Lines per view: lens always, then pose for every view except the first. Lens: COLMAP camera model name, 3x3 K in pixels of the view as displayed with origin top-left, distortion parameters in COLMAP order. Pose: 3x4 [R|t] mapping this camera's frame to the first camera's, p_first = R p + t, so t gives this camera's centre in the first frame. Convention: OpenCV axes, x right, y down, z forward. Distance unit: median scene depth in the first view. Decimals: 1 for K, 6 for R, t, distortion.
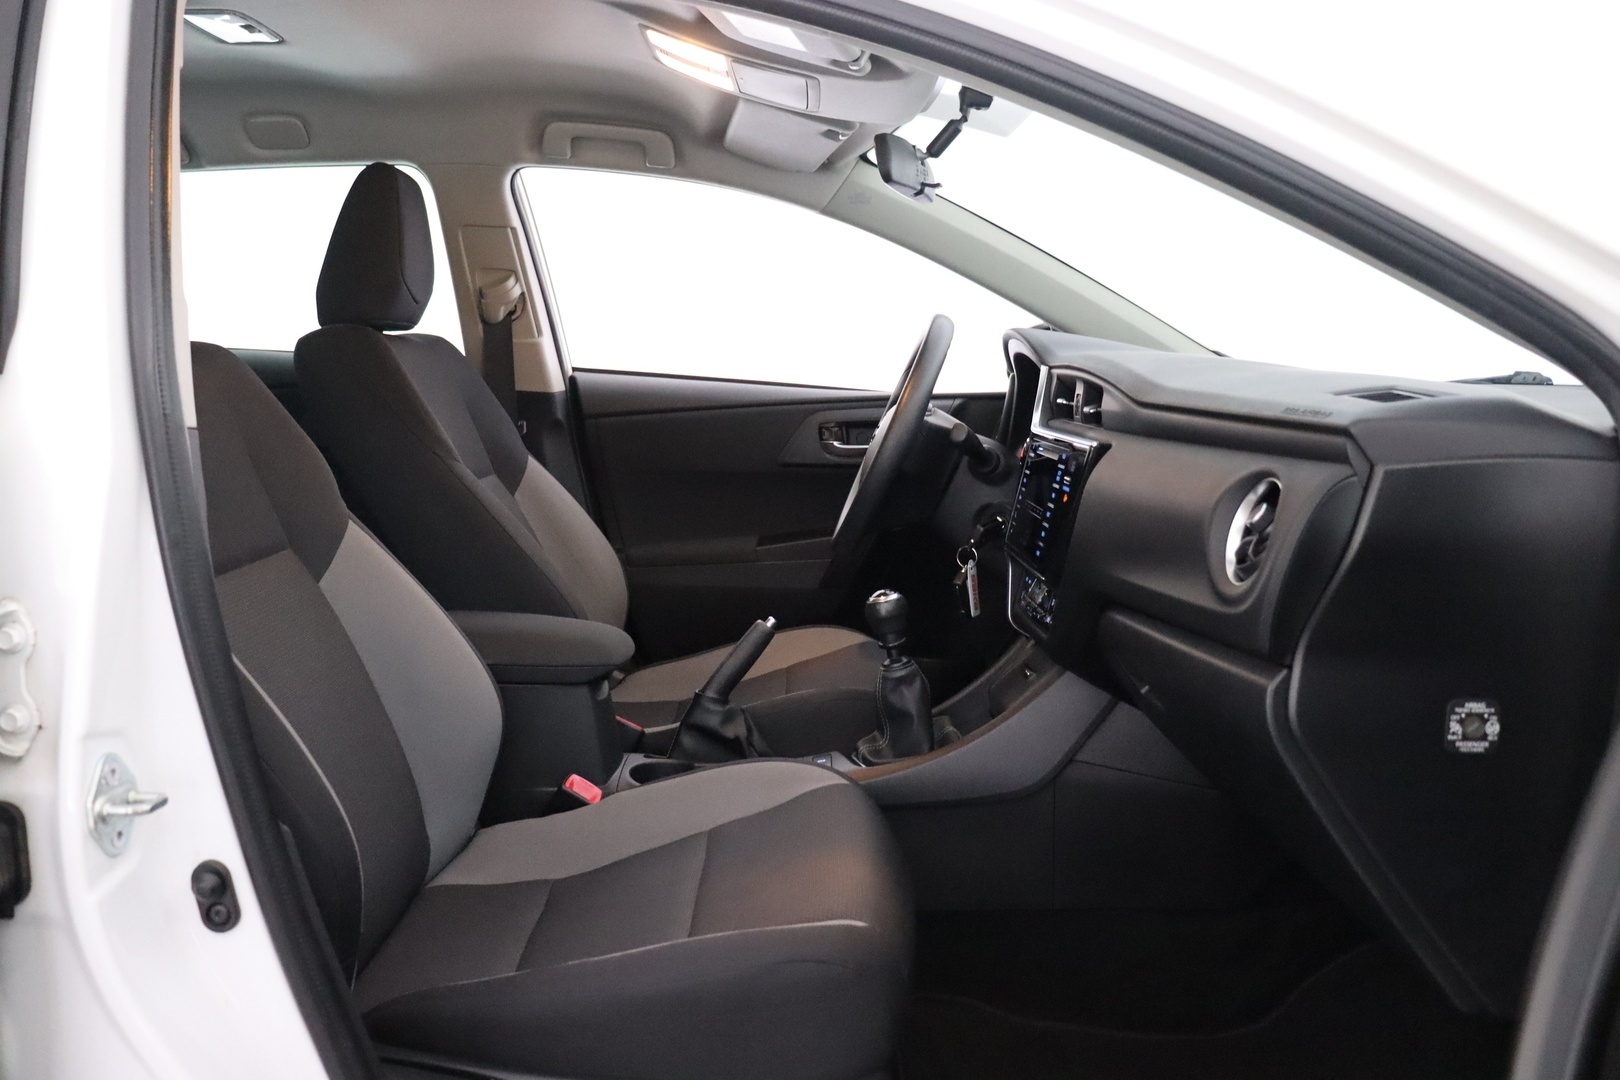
lens RADIAL K [[1330.7, 0, 812.4], [0, 1330.7, 564.7], [0, 0, 1]] dist [-0.220508, 0.193361]
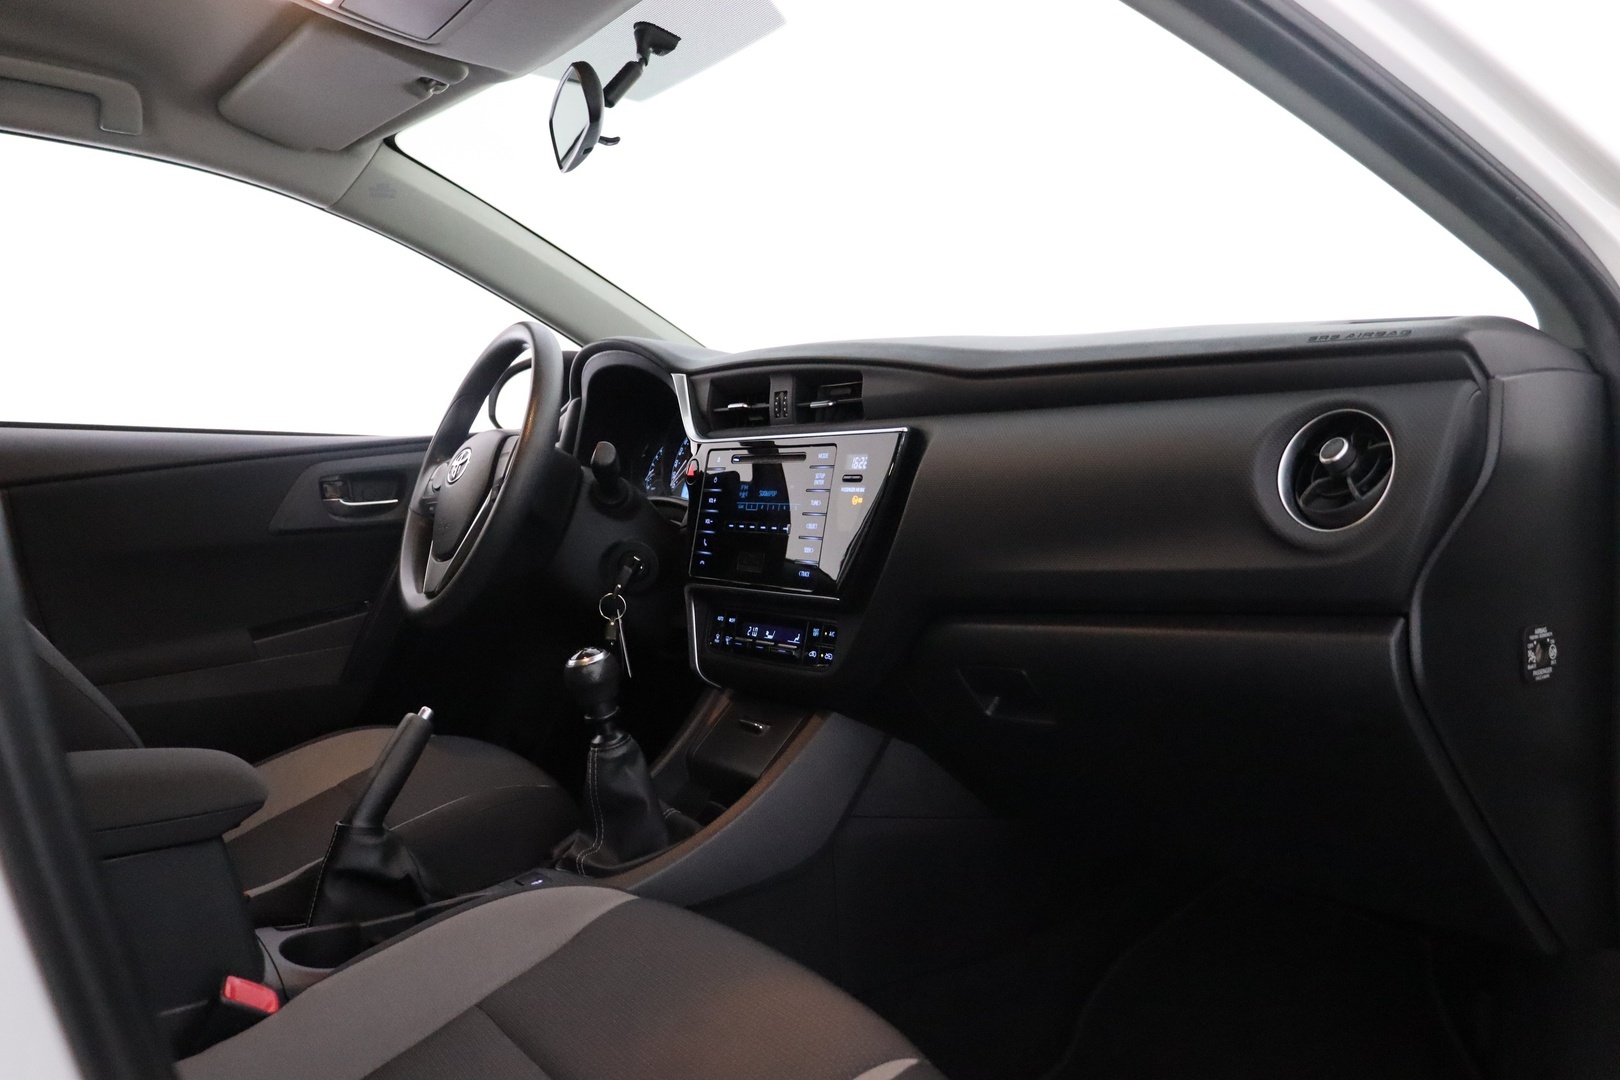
lens RADIAL K [[1330.7, 0, 812.4], [0, 1330.7, 564.7], [0, 0, 1]] dist [-0.220508, 0.193361]
pose [[0.827142, -0.086145, 0.555351, -0.261912], [0.125969, 0.991457, -0.033826, 0.012967], [-0.547693, 0.097936, 0.830928, 0.278087]]
